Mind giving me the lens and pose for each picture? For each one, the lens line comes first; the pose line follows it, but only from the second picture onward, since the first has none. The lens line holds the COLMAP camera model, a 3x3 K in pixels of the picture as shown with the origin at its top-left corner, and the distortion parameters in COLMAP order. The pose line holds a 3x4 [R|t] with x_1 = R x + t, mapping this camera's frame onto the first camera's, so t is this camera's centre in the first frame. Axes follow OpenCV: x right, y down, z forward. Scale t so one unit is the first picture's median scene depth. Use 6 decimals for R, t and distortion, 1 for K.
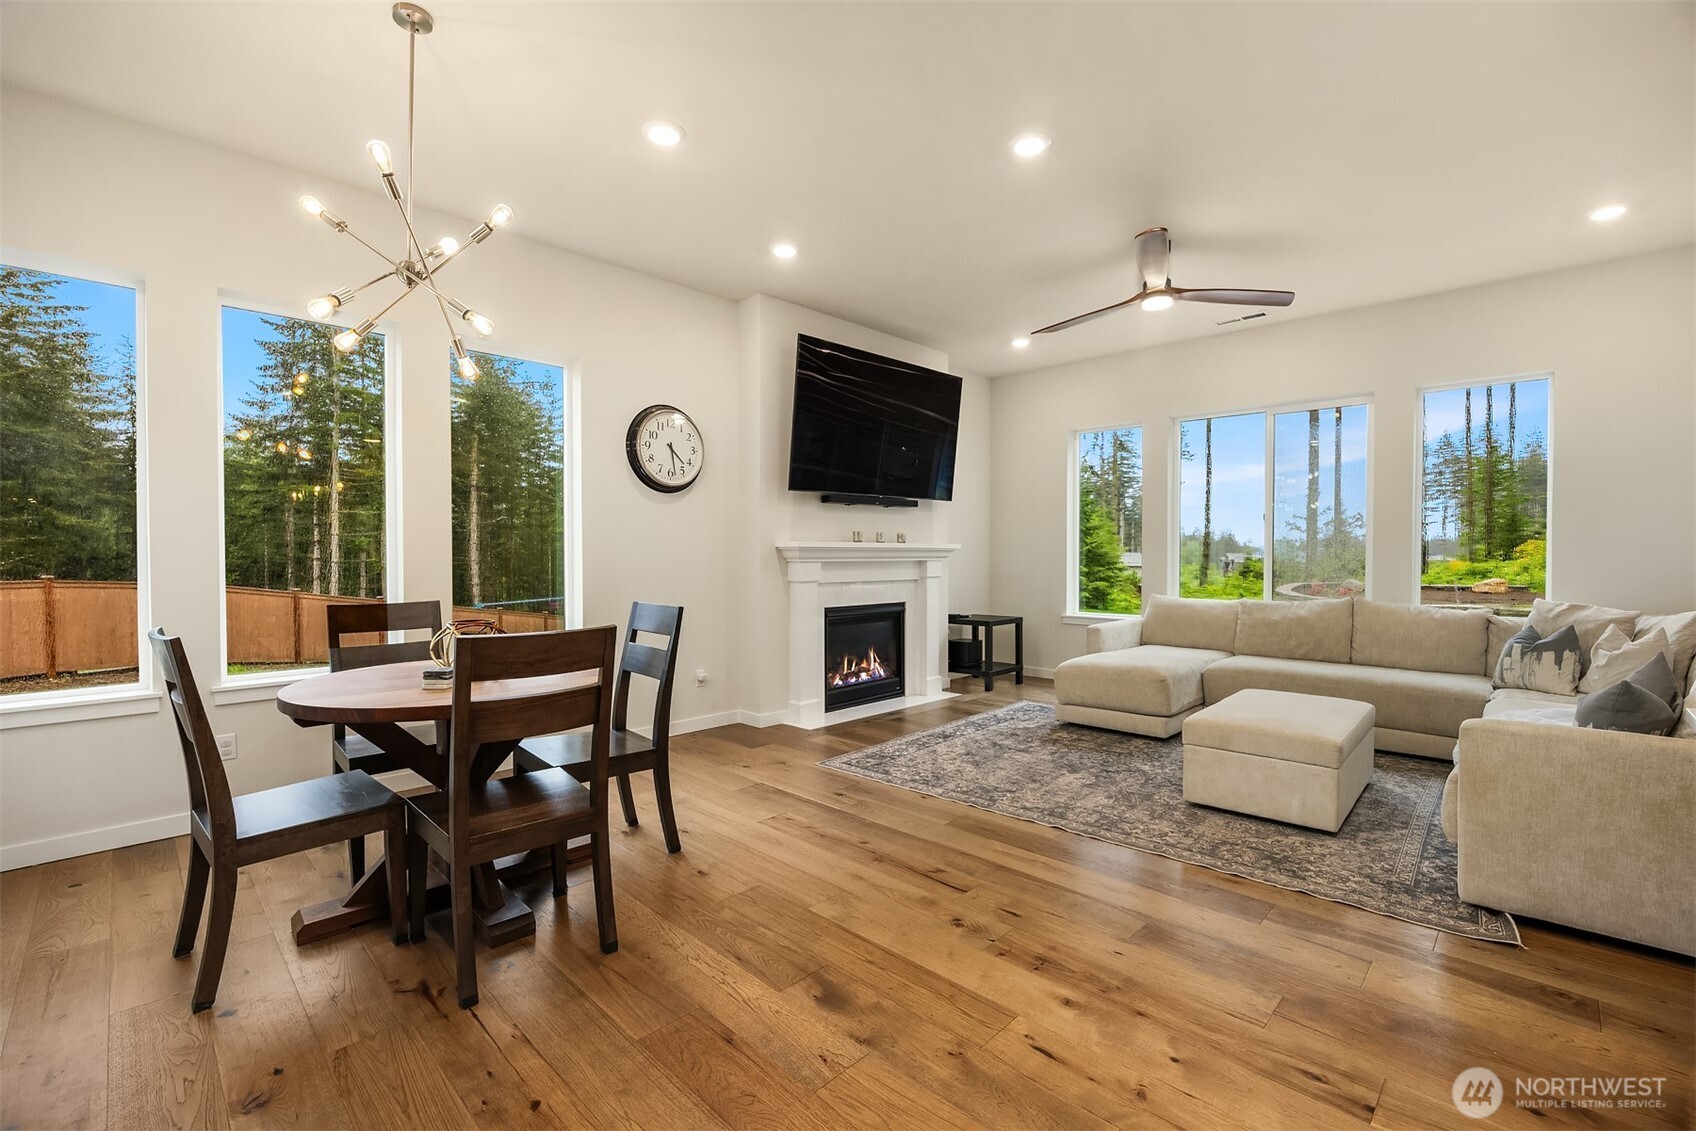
lens RADIAL K [[753.7, 0, 848.0], [0, 753.7, 565.5], [0, 0, 1]] dist [-0.014736, 0.000165]
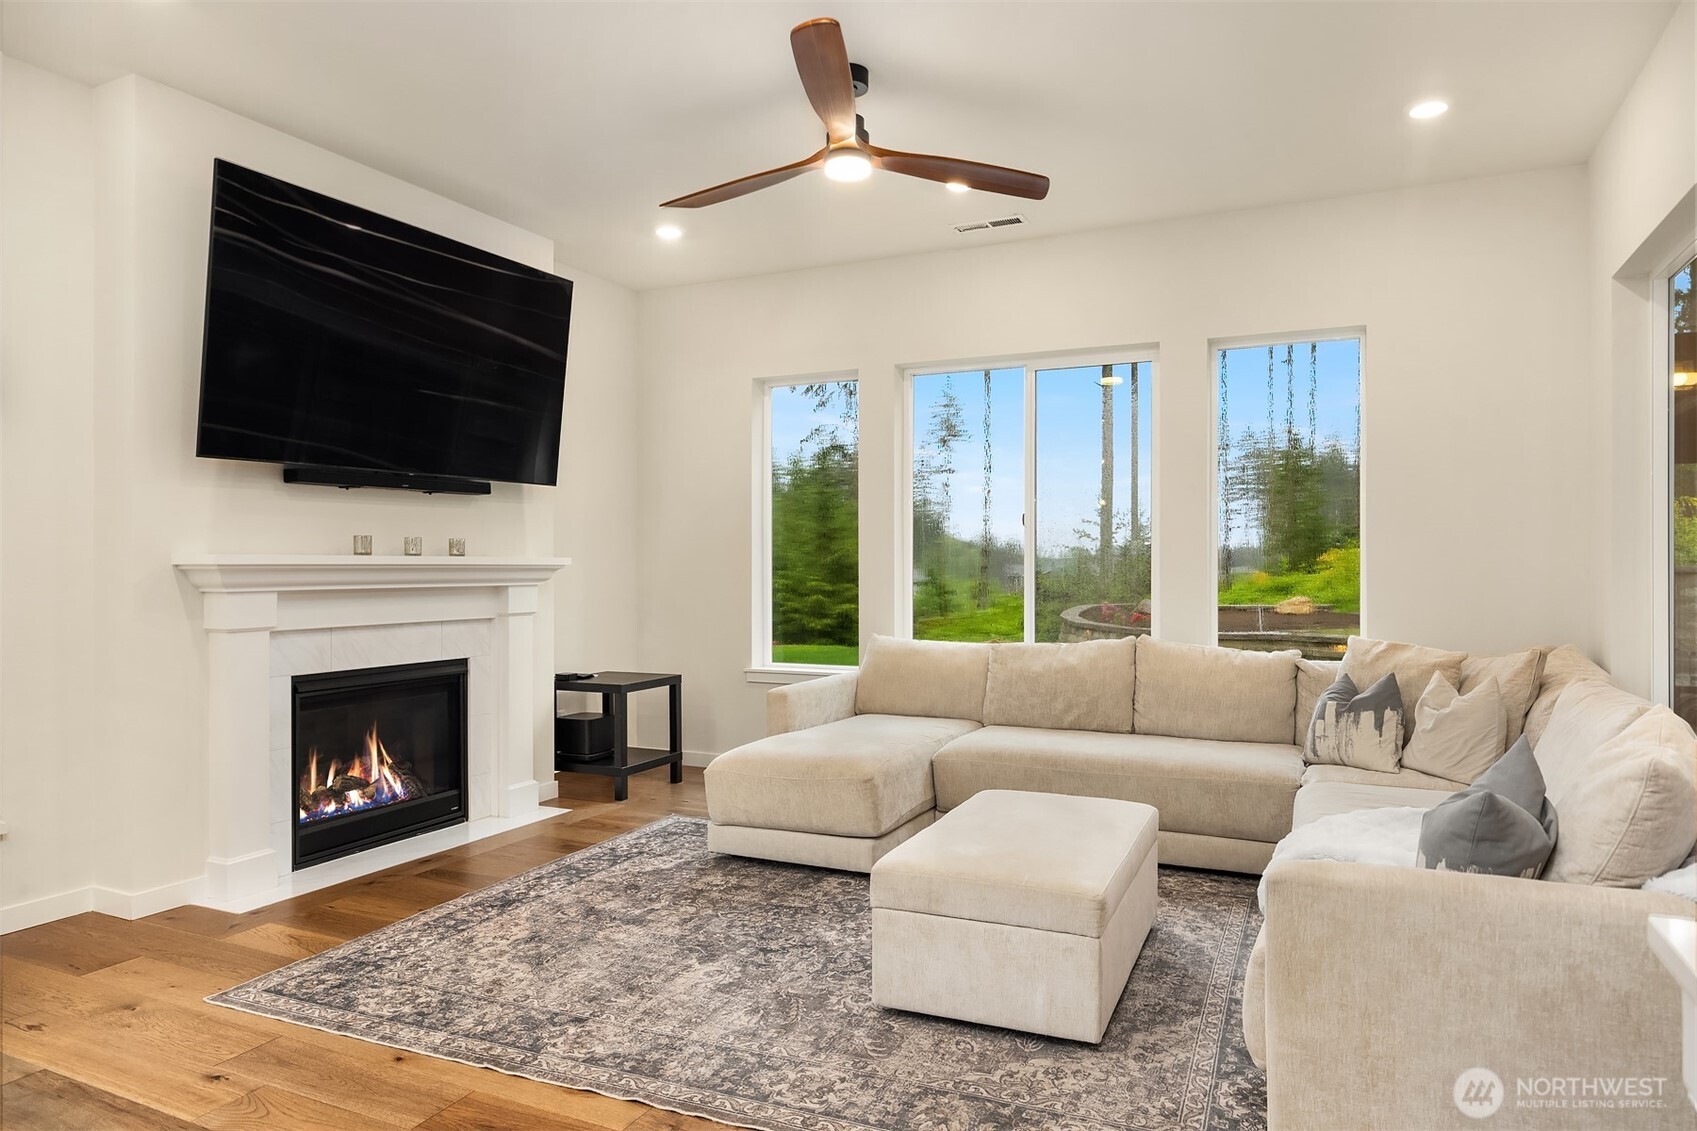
lens RADIAL K [[1065.2, 0, 887.2], [0, 1065.2, 560.5], [0, 0, 1]] dist [-0.008247, 0.000989]
pose [[0.940298, 0.000180, 0.340351, 0.148036], [0.006633, 0.999800, -0.018854, -0.013018], [-0.340286, 0.019986, 0.940109, 0.179812]]
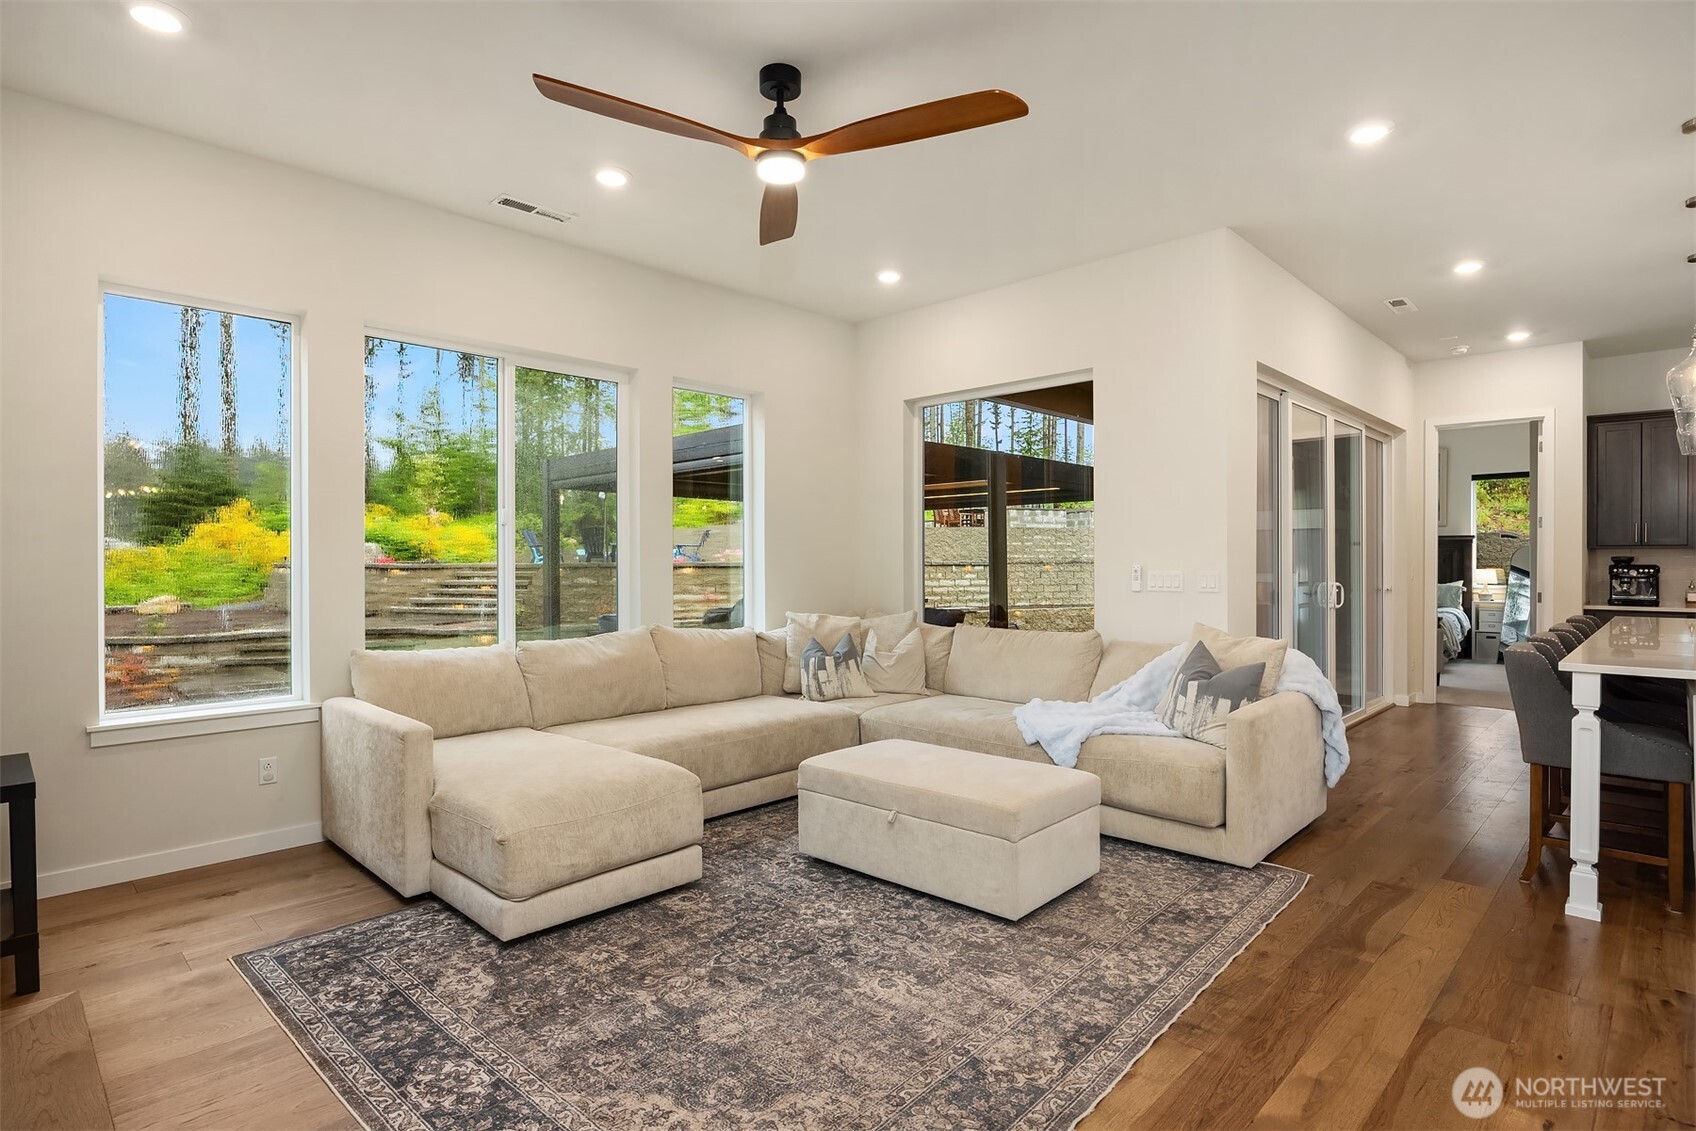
lens RADIAL K [[876.5, 0, 848.0], [0, 876.5, 565.5], [0, 0, 1]] dist [-0.004930, -0.000324]
pose [[-0.021834, -0.007163, 0.999736, -0.320010], [0.019398, 0.999783, 0.007587, -0.030109], [-0.999573, 0.019559, -0.021690, 0.980138]]
